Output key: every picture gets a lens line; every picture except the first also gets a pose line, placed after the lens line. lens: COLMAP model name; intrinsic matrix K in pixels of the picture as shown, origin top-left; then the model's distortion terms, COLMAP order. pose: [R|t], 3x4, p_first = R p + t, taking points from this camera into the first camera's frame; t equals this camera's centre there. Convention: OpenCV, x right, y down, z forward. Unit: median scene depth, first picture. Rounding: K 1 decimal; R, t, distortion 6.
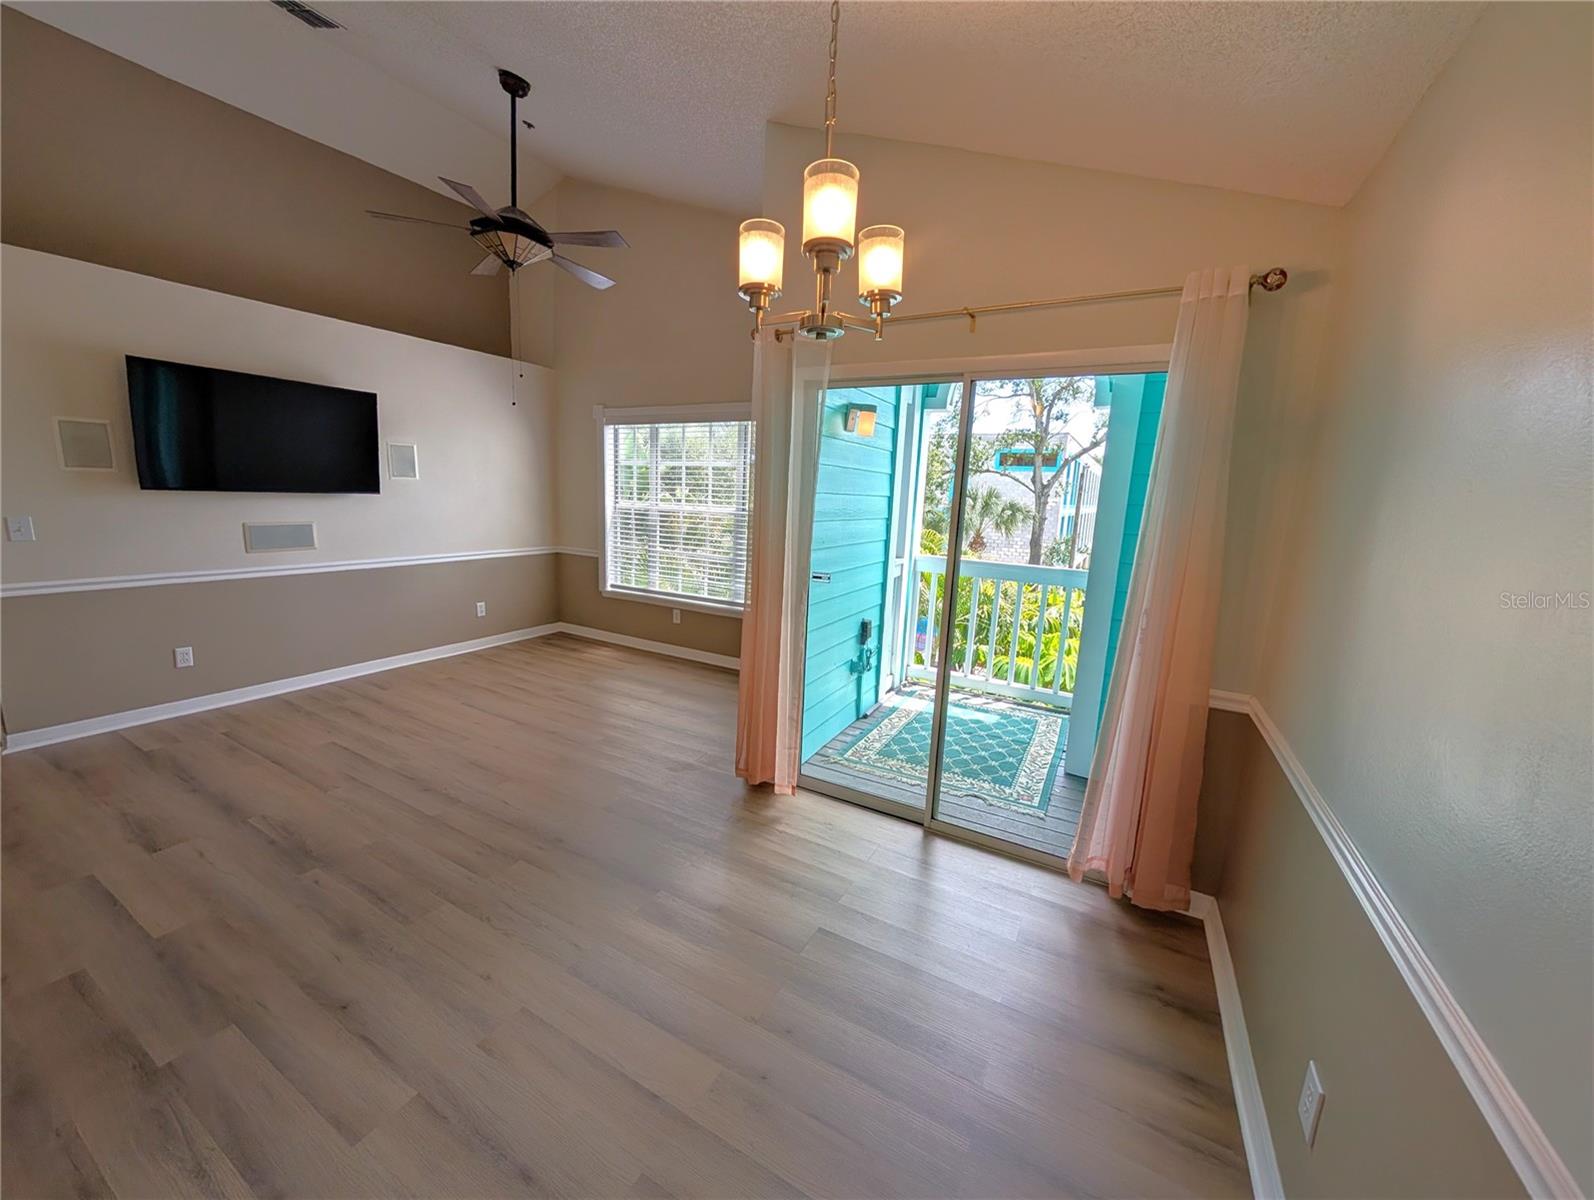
lens RADIAL K [[600.3, 0, 797.0], [0, 600.3, 600.0], [0, 0, 1]] dist [0.001743, -0.000027]
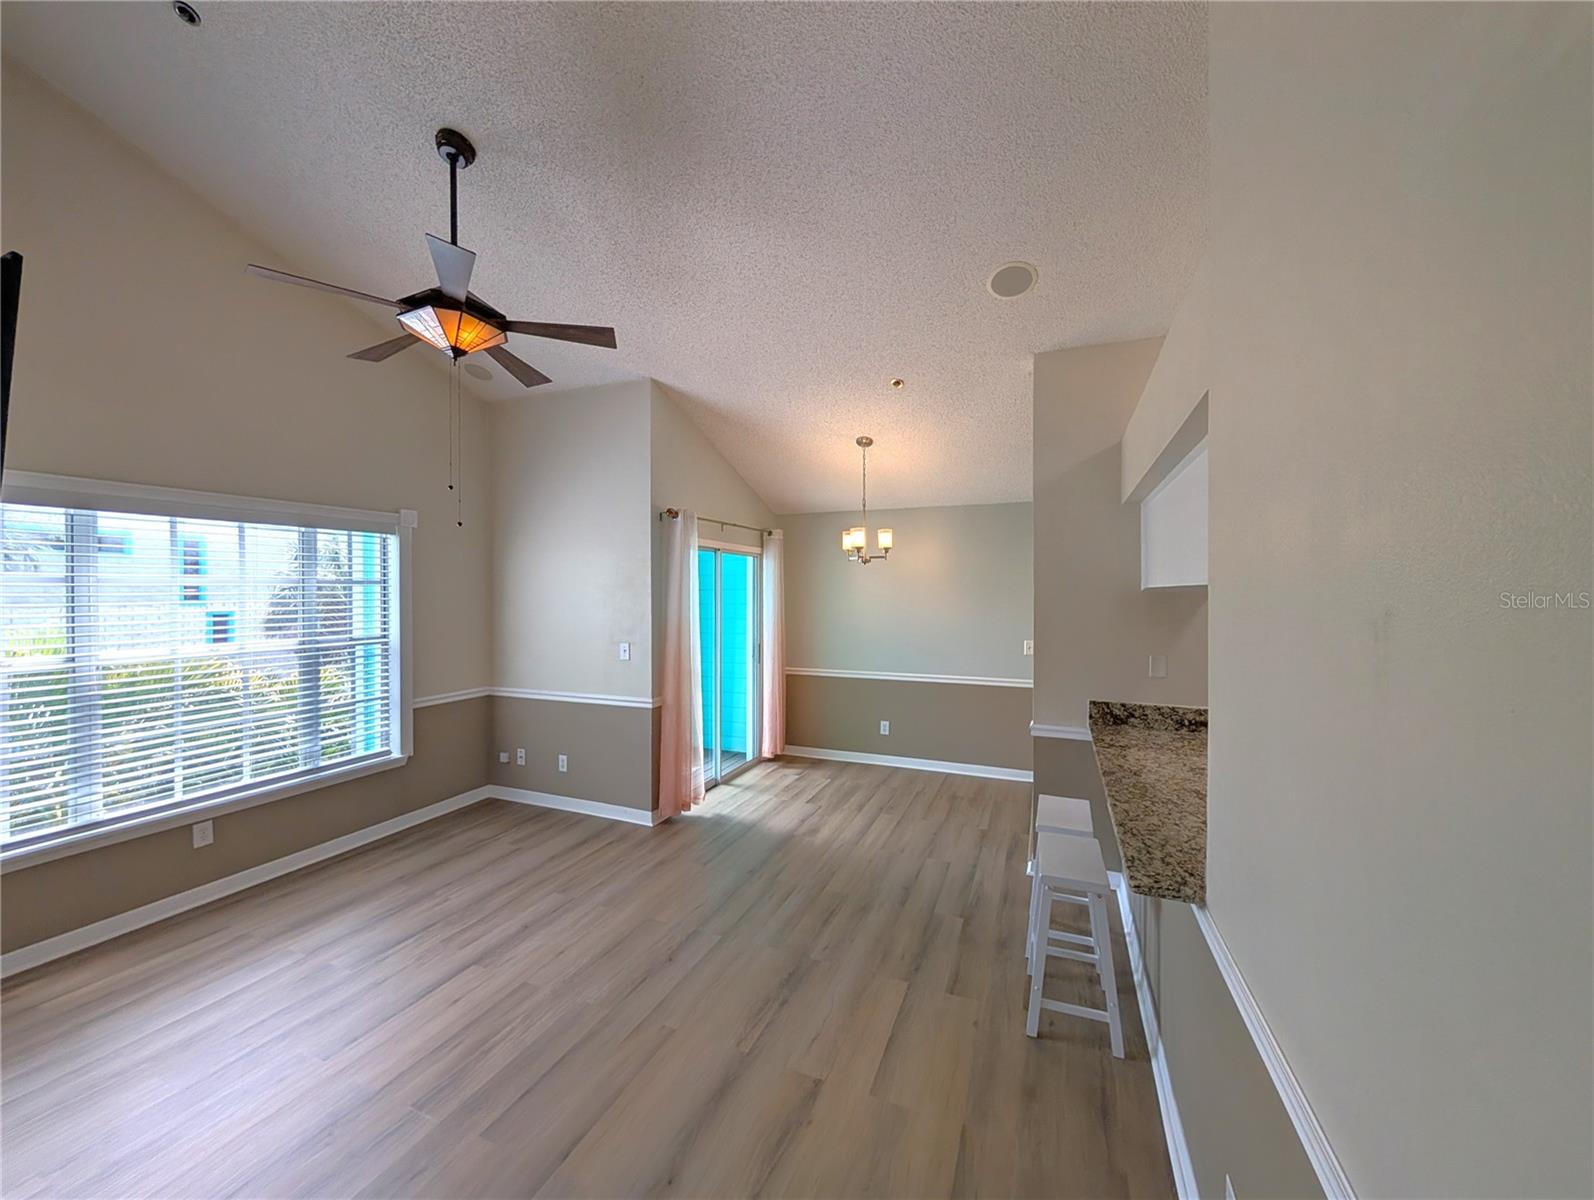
lens RADIAL K [[600.3, 0, 797.0], [0, 600.3, 600.0], [0, 0, 1]] dist [0.001743, -0.000027]
pose [[-0.110991, -0.055683, 0.992260, -1.927022], [0.174572, 0.981813, 0.074624, -0.320913], [-0.978369, 0.181503, -0.099252, 1.028363]]
